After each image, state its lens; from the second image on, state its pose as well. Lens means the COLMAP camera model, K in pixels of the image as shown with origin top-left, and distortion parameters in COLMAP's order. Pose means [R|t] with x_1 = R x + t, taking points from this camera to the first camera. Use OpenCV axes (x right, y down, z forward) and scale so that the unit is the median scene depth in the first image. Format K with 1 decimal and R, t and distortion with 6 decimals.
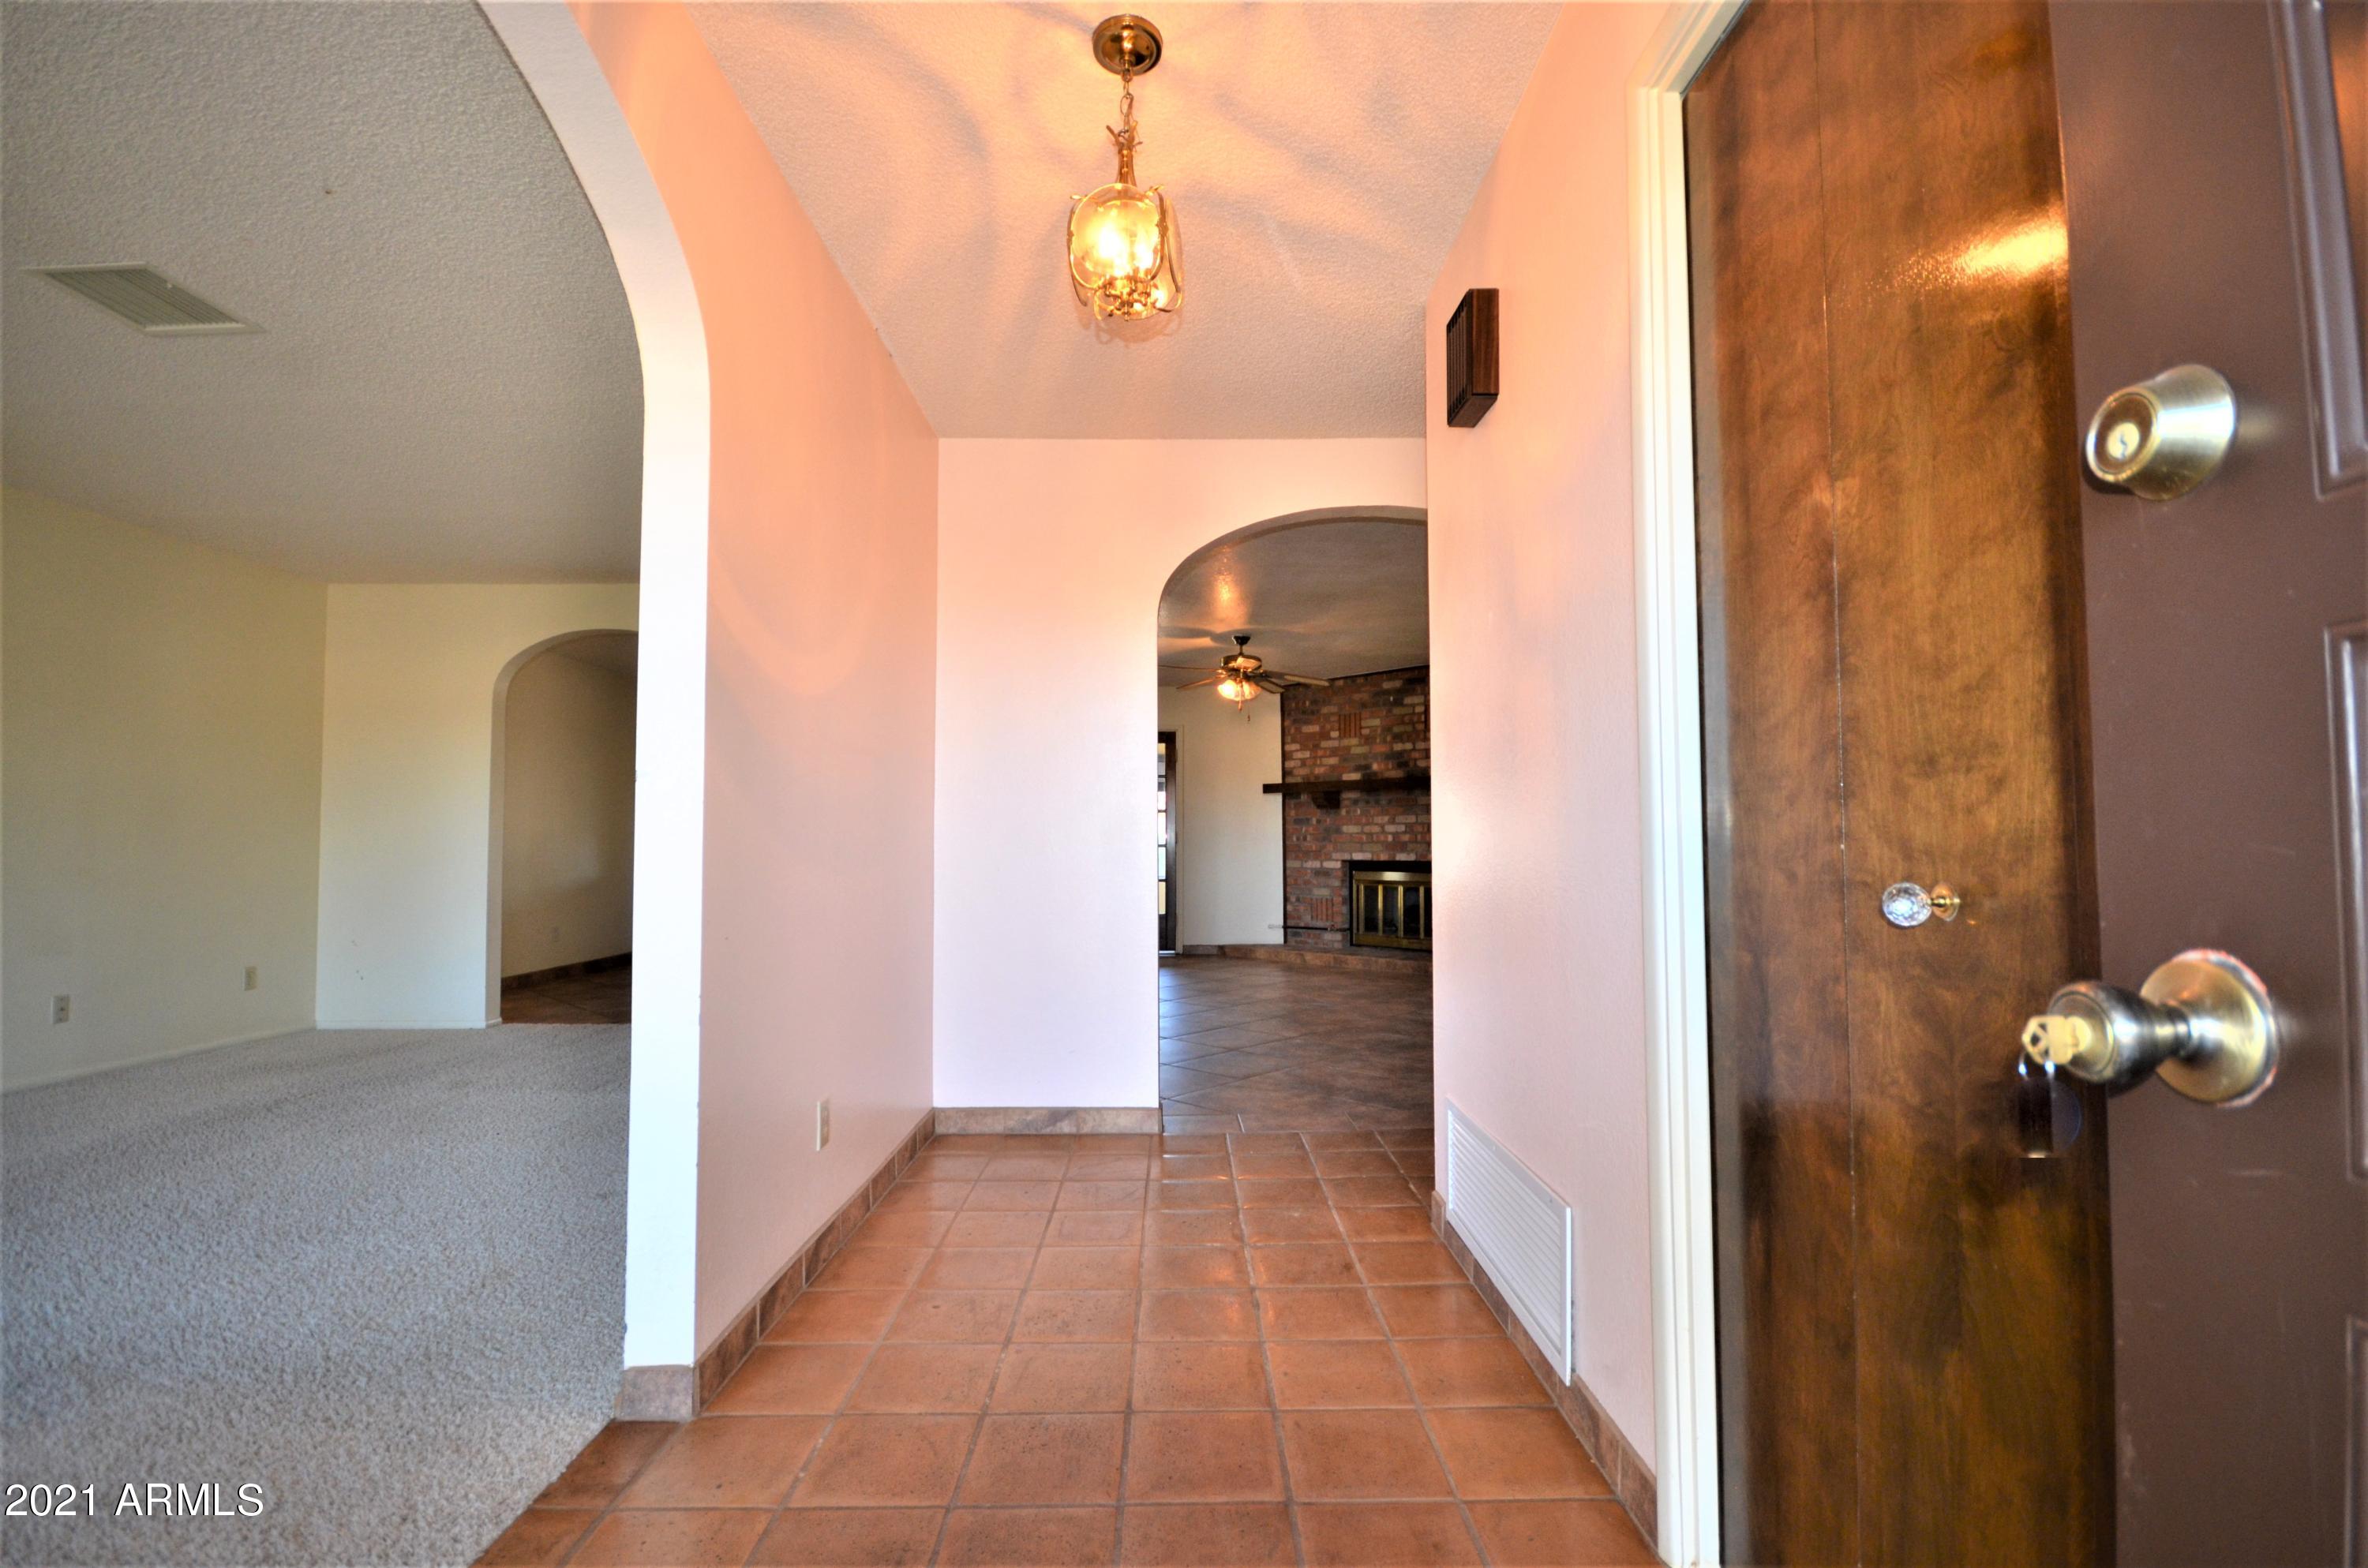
lens RADIAL K [[1054.7, 0, 1180.2], [0, 1054.7, 796.4], [0, 0, 1]] dist [0.003484, -0.012211]
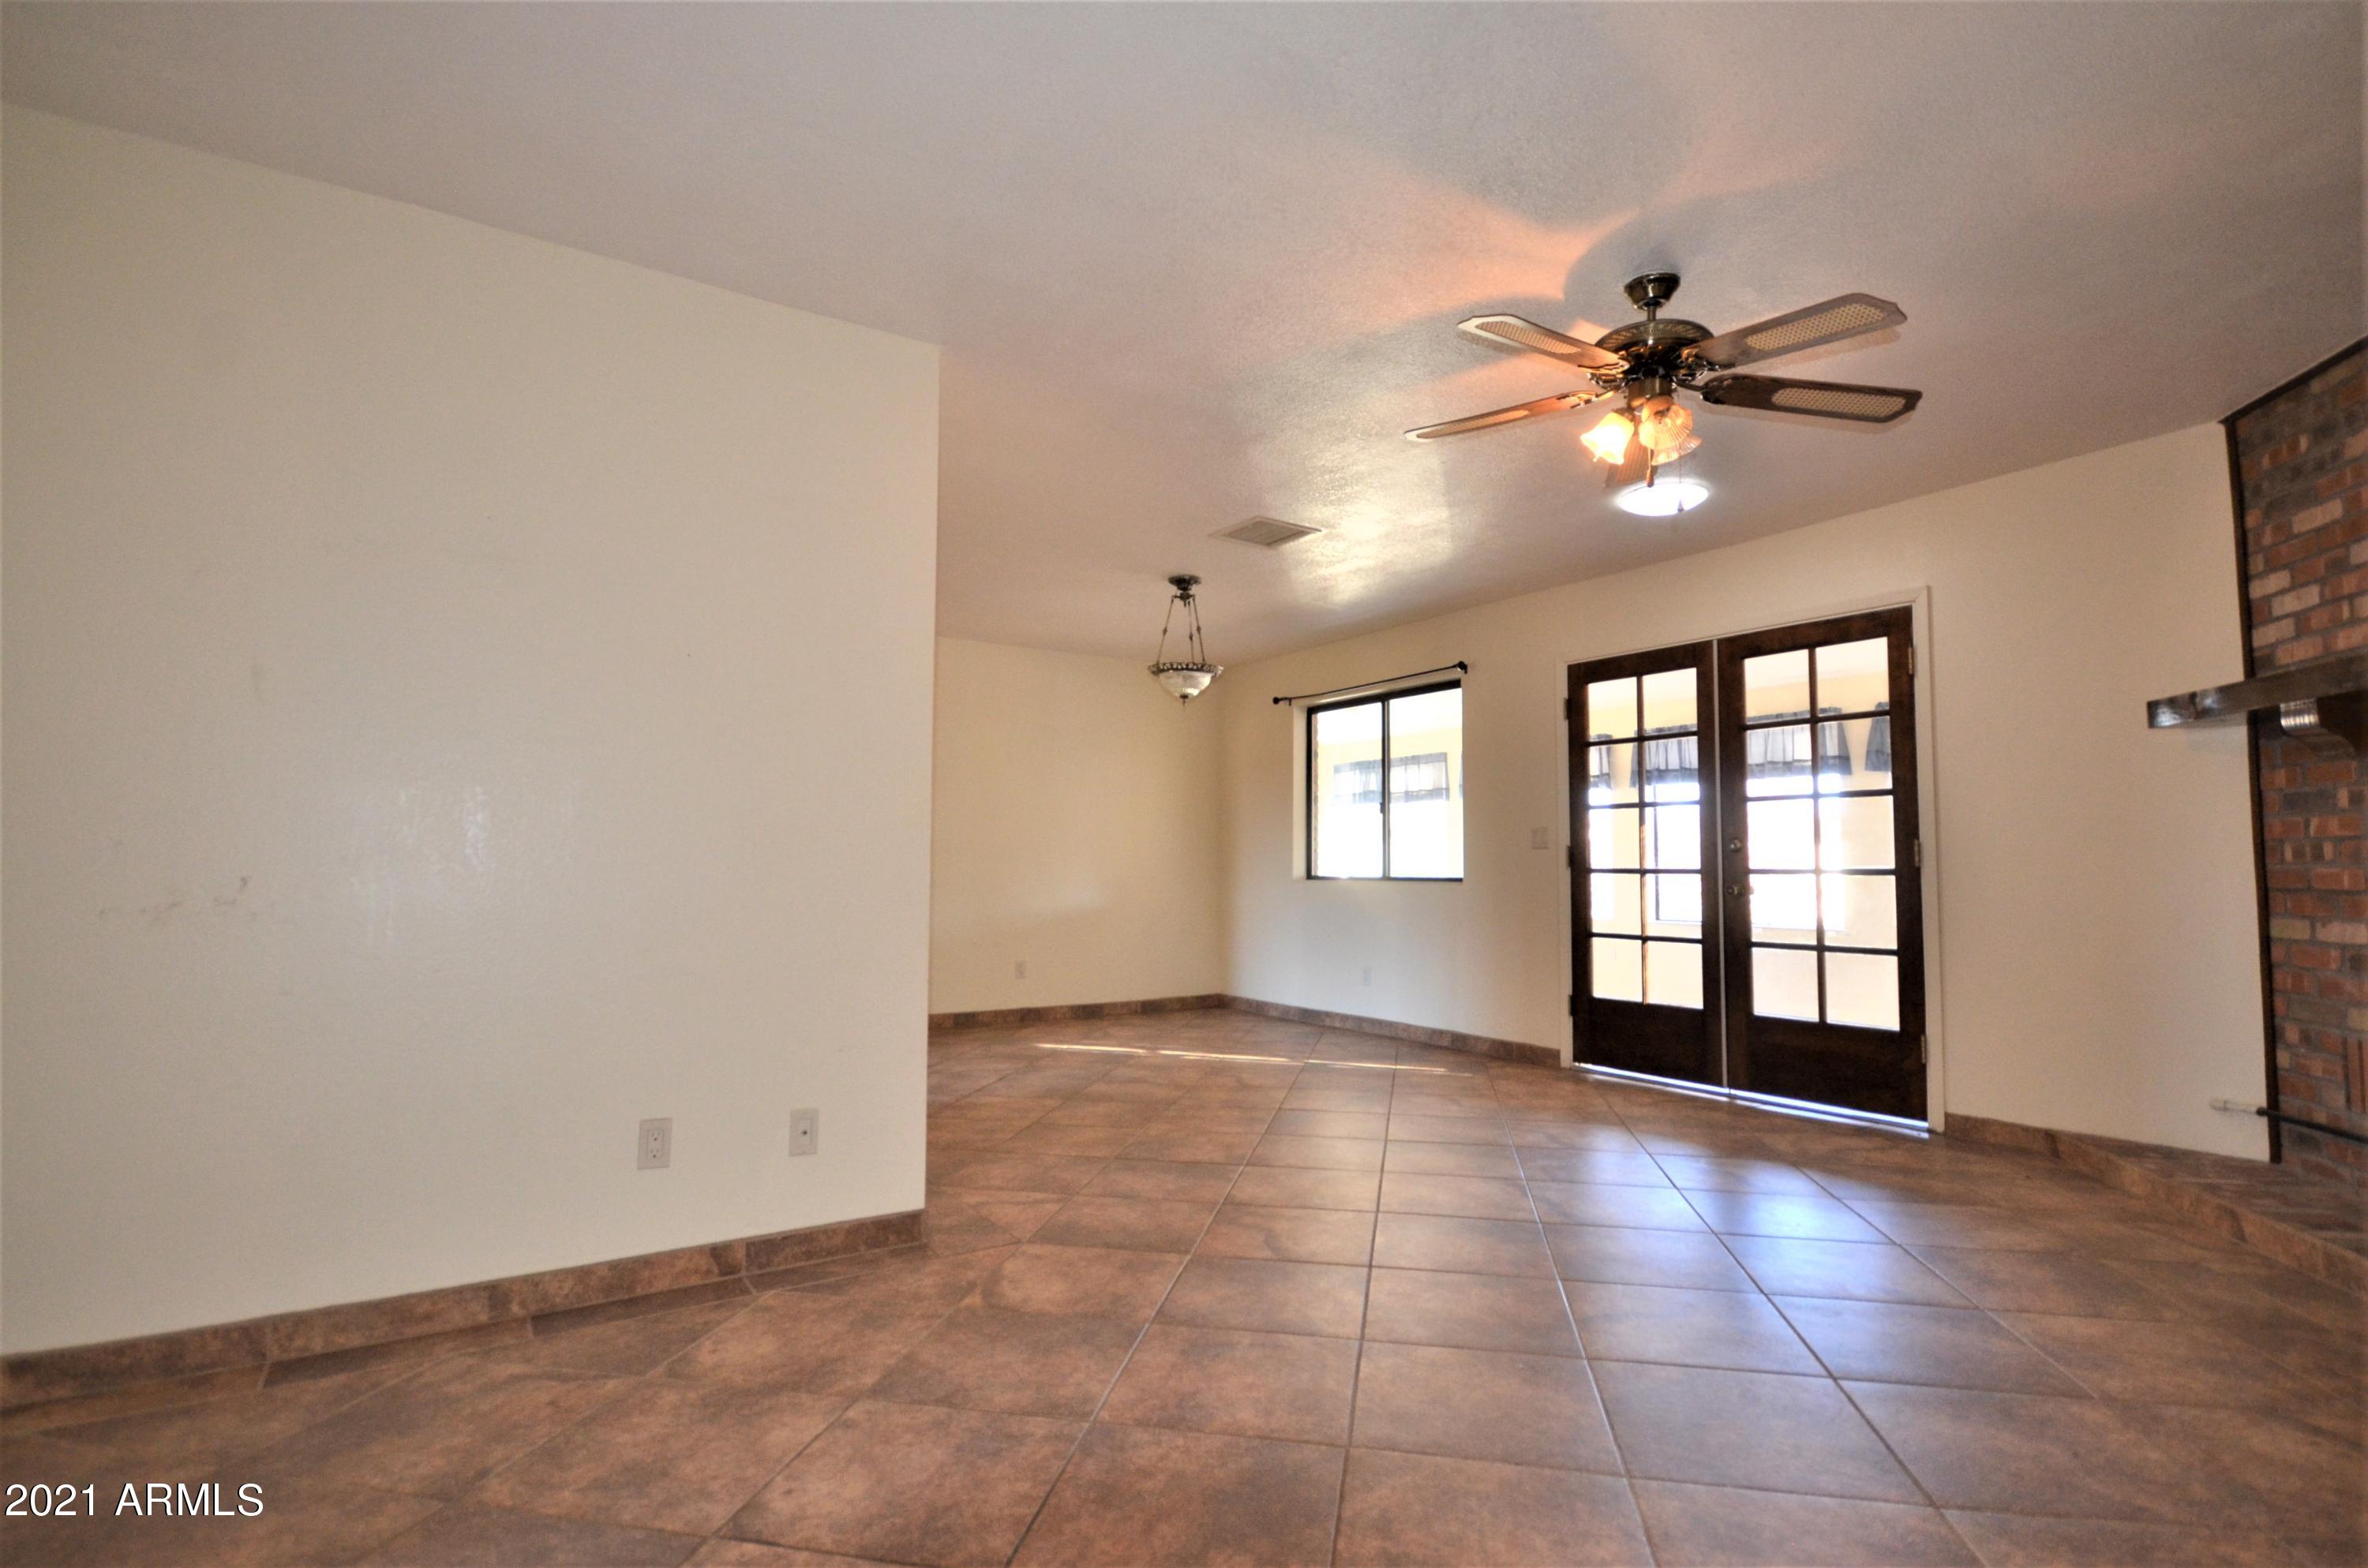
lens RADIAL K [[1120.9, 0, 1193.8], [0, 1120.9, 801.4], [0, 0, 1]] dist [-0.002160, -0.008025]
pose [[0.536798, -0.046306, -0.842439, 0.227647], [0.033516, 0.998875, -0.033549, 0.024463], [0.843045, -0.010226, 0.537746, 0.536616]]
